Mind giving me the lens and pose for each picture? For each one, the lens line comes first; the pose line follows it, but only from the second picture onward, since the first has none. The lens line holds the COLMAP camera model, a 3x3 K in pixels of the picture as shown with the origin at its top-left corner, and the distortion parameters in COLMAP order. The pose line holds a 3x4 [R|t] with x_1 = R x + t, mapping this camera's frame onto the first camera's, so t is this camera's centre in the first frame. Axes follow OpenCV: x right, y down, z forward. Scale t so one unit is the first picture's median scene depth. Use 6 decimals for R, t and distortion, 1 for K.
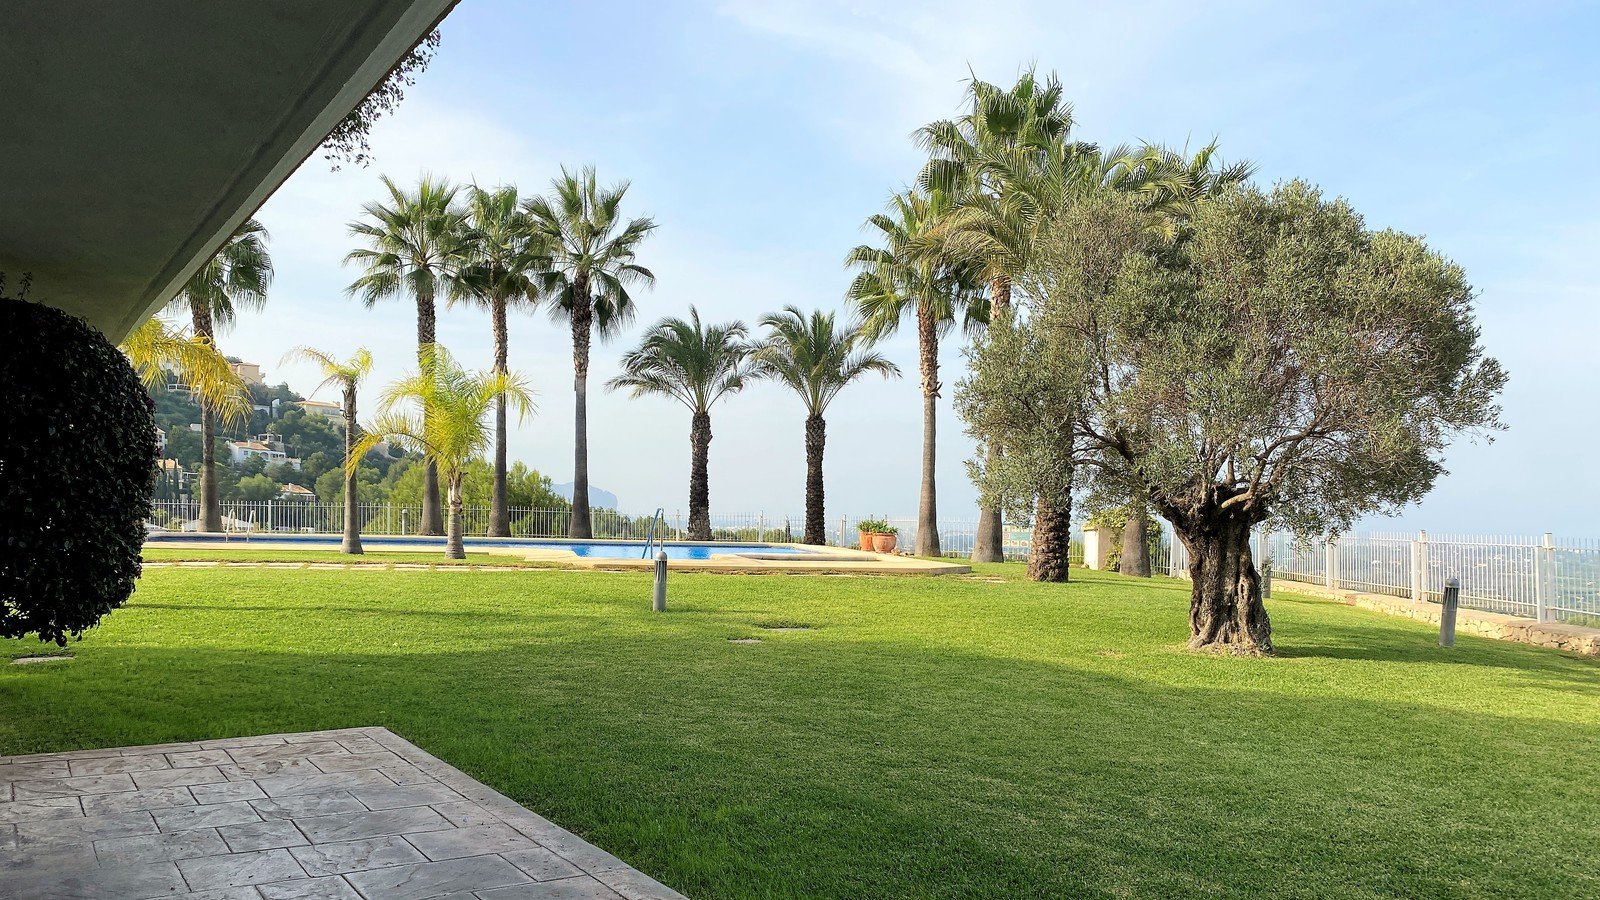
lens RADIAL K [[1215.9, 0, 796.4], [0, 1215.9, 509.0], [0, 0, 1]] dist [0.221993, -0.373112]
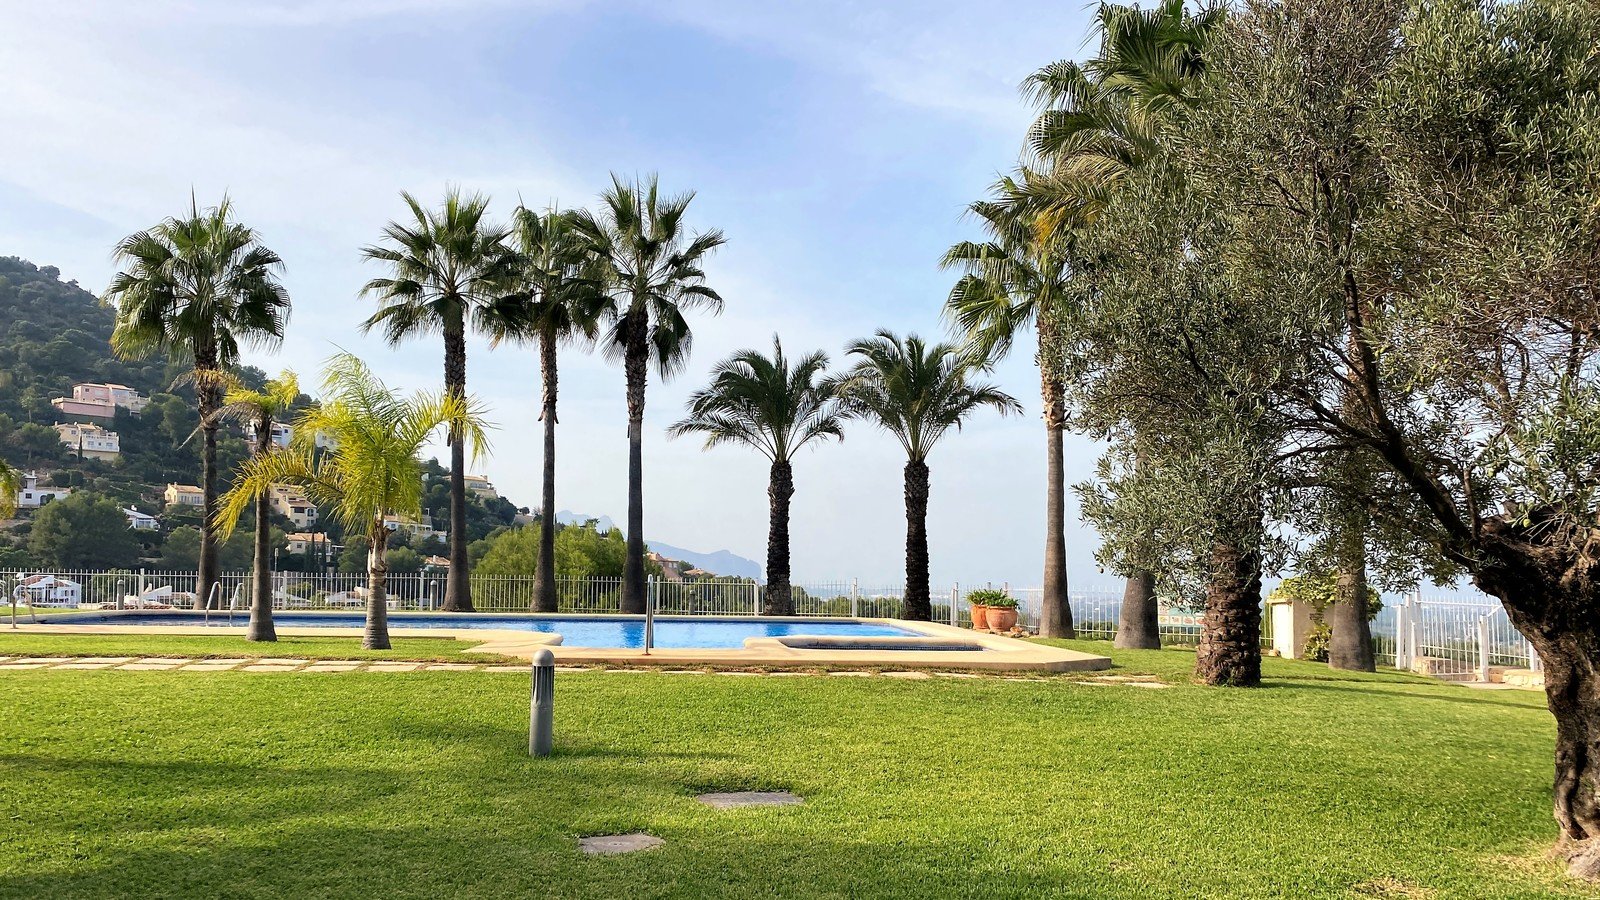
lens RADIAL K [[1215.9, 0, 796.4], [0, 1215.9, 509.0], [0, 0, 1]] dist [0.221993, -0.373112]
pose [[0.992918, -0.013625, -0.118018, 0.032590], [0.007057, 0.998412, -0.055890, 0.000488], [0.118592, 0.054662, 0.991437, 0.182223]]
